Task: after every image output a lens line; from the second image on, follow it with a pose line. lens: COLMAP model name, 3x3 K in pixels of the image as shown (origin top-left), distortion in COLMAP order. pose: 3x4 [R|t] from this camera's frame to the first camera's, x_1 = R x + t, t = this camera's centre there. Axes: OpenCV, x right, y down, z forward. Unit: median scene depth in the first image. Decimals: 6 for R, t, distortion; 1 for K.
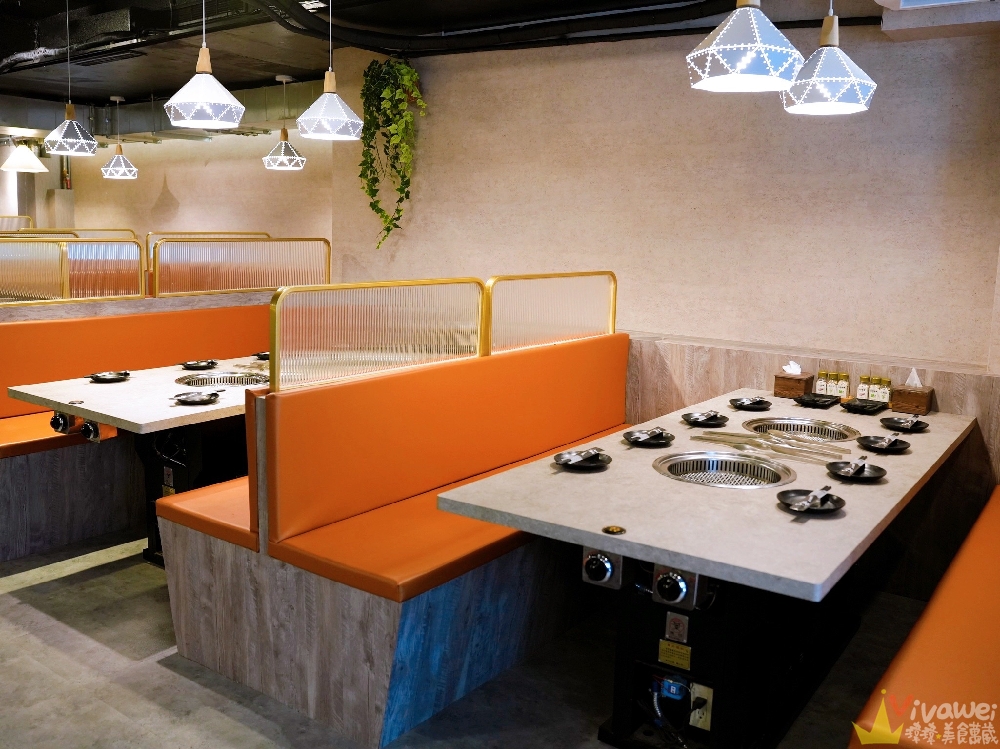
lens RADIAL K [[905.5, 0, 498.1], [0, 905.5, 369.5], [0, 0, 1]] dist [-0.096761, 0.060048]
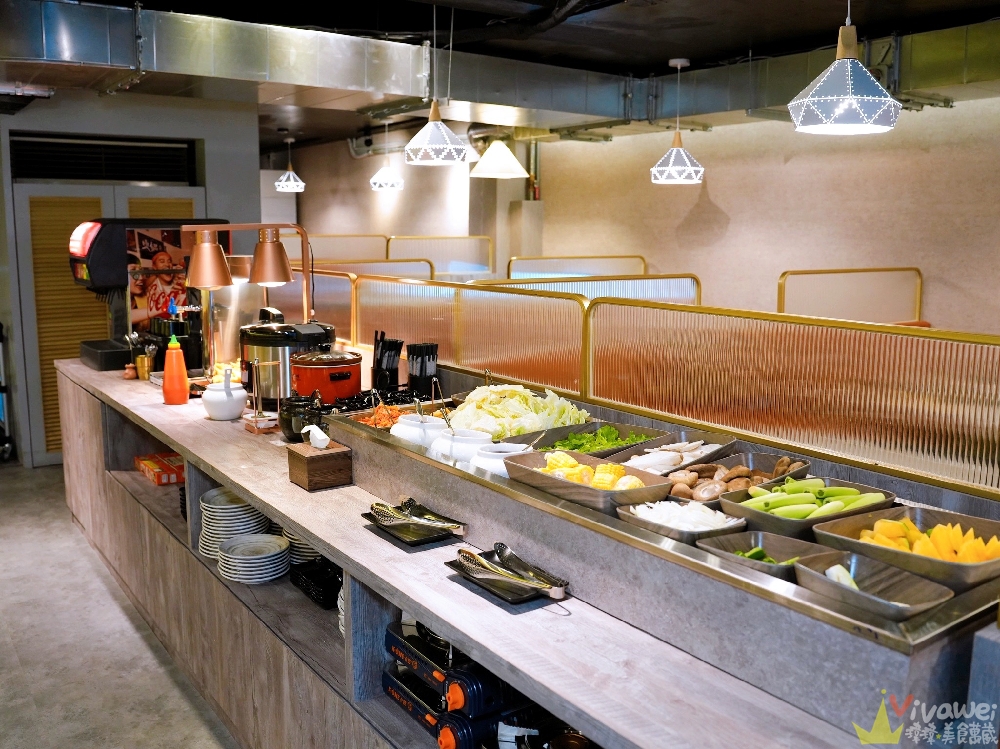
lens RADIAL K [[905.5, 0, 498.1], [0, 905.5, 369.5], [0, 0, 1]] dist [-0.096761, 0.060048]
pose [[0.950582, 0.029307, -0.309088, -0.465194], [-0.030721, 0.999528, 0.000292, -0.098985], [0.308950, 0.009218, 0.951033, 0.440755]]
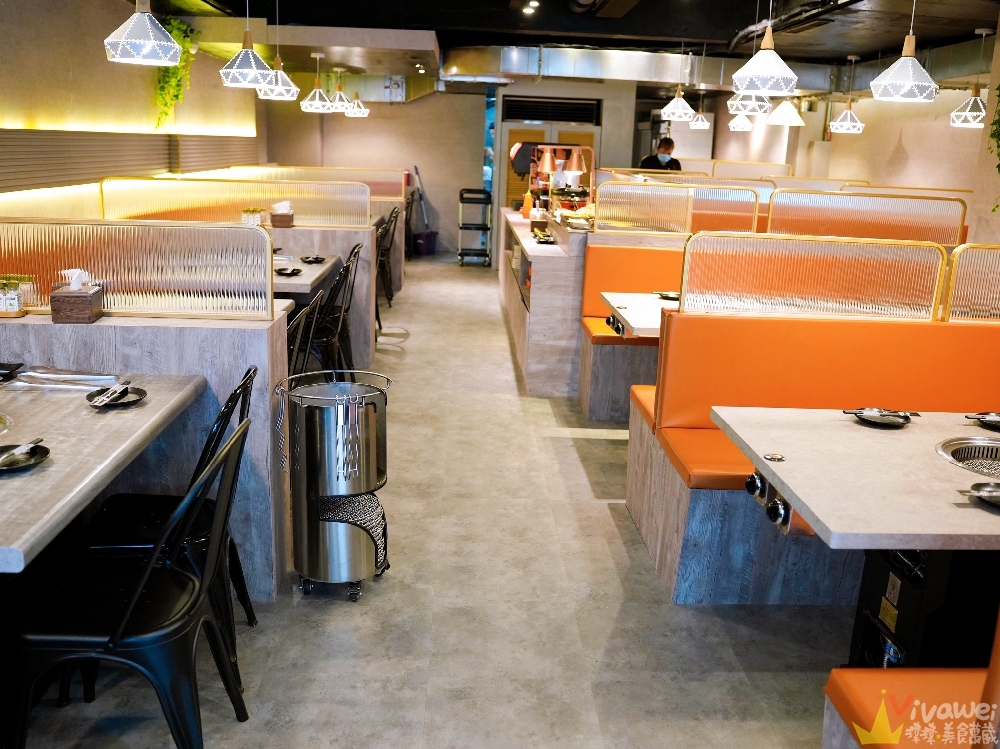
lens RADIAL K [[905.5, 0, 498.1], [0, 905.5, 369.5], [0, 0, 1]] dist [-0.096761, 0.060048]
pose [[0.619800, 0.188049, -0.761896, 0.257318], [-0.144540, 0.981611, 0.124695, -0.008365], [0.771334, 0.032839, 0.635583, -0.002929]]
